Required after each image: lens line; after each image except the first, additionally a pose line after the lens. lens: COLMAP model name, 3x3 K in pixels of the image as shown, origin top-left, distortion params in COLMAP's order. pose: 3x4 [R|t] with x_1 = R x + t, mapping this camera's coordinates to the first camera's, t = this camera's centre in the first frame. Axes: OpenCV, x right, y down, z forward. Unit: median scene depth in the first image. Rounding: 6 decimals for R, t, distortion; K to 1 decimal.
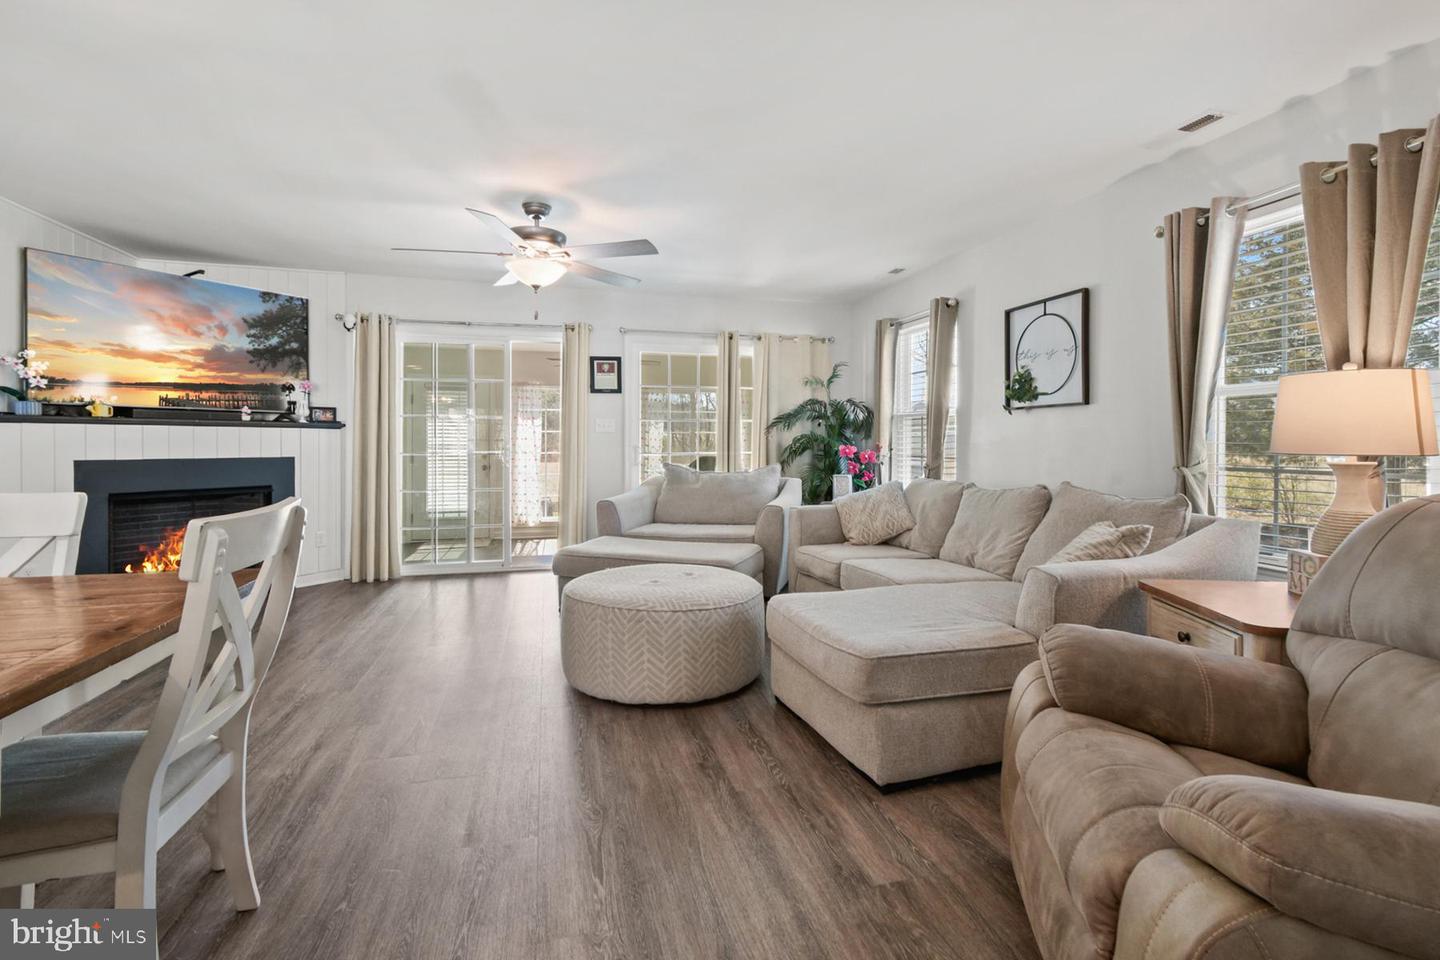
lens RADIAL K [[652.6, 0, 719.0], [0, 652.6, 445.5], [0, 0, 1]] dist [0.003431, -0.000806]
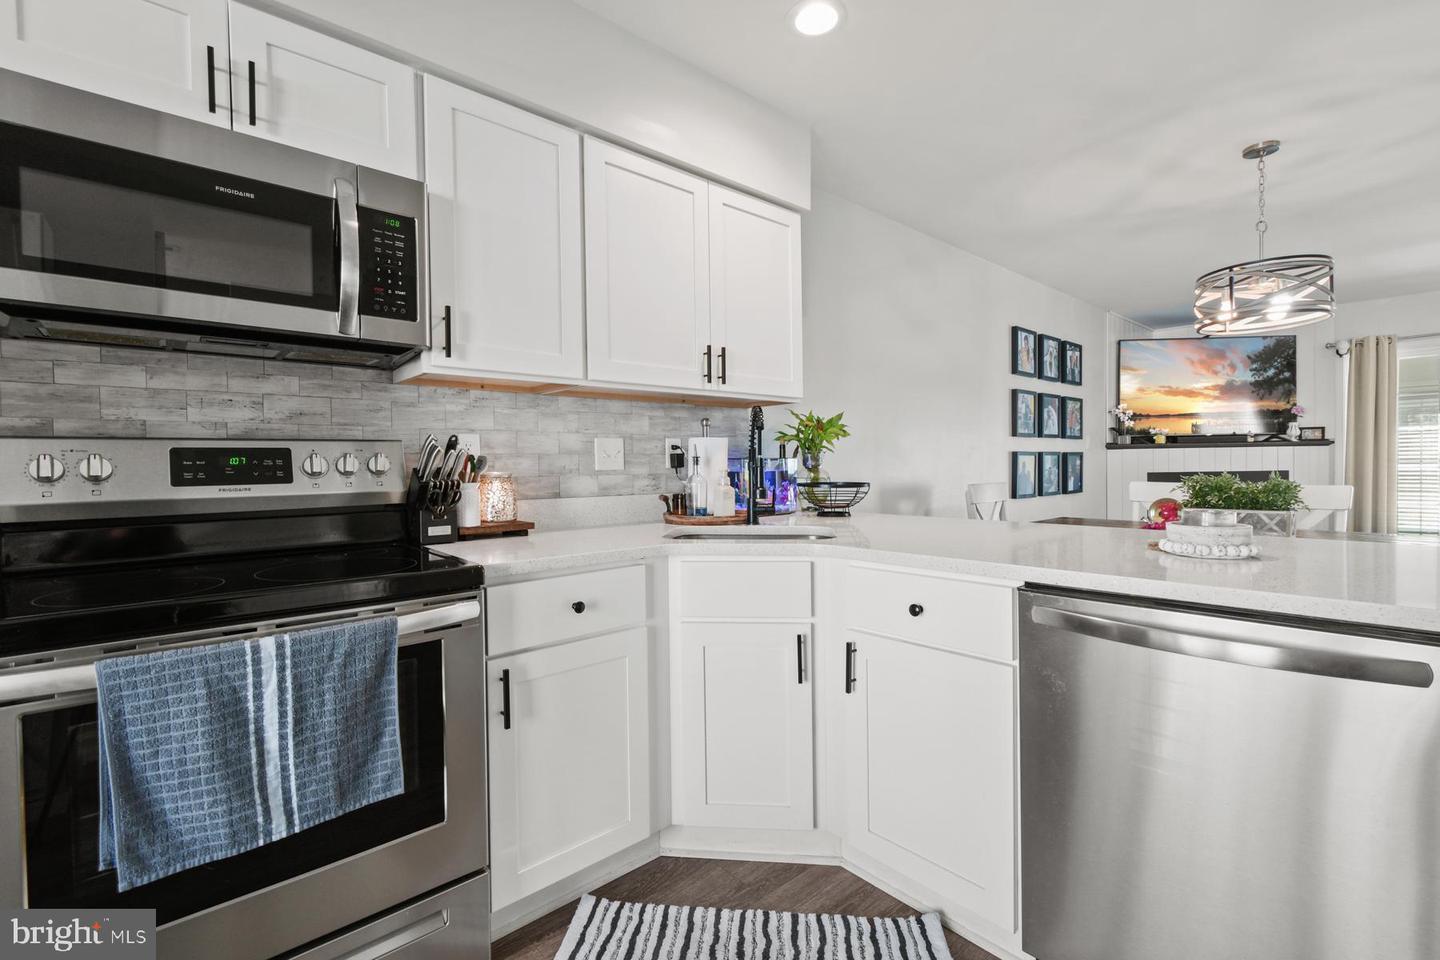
lens RADIAL K [[639.9, 0, 722.2], [0, 639.9, 474.6], [0, 0, 1]] dist [0.002414, -0.000513]
pose [[0.449974, 0.002222, -0.893039, -0.088151], [0.012670, 0.999880, 0.008872, 0.002200], [0.892952, -0.015307, 0.449892, -0.564021]]
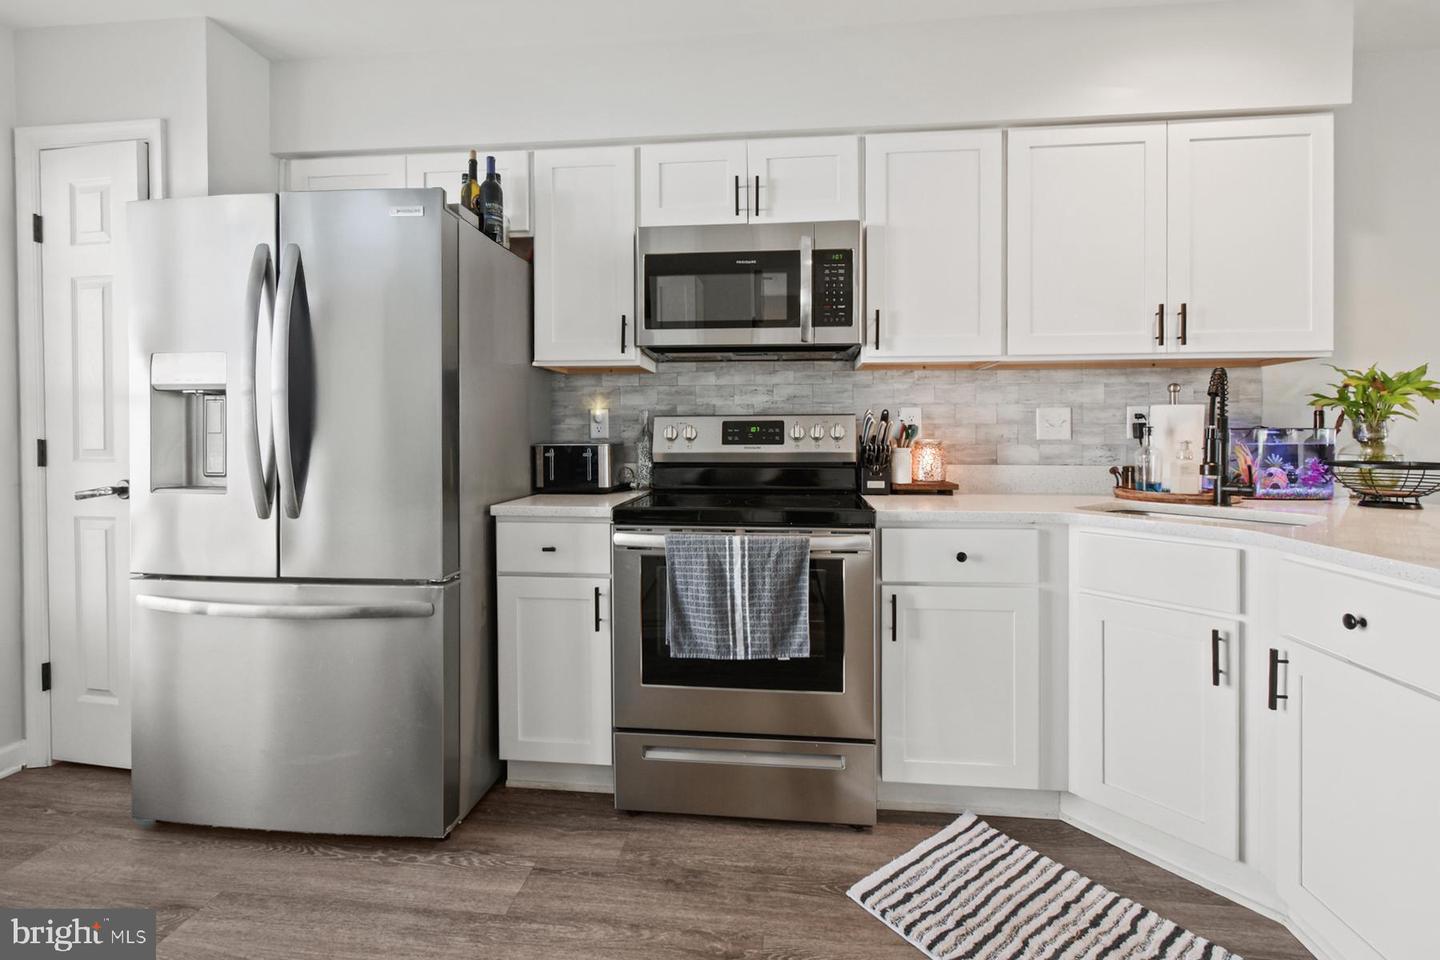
lens RADIAL K [[654.4, 0, 722.2], [0, 654.4, 440.5], [0, 0, 1]] dist [0.002277, -0.000394]
pose [[-0.354849, 0.001559, -0.934923, 0.018459], [-0.004494, 0.999984, 0.003374, 0.002128], [0.934913, 0.005399, -0.354836, -0.460975]]
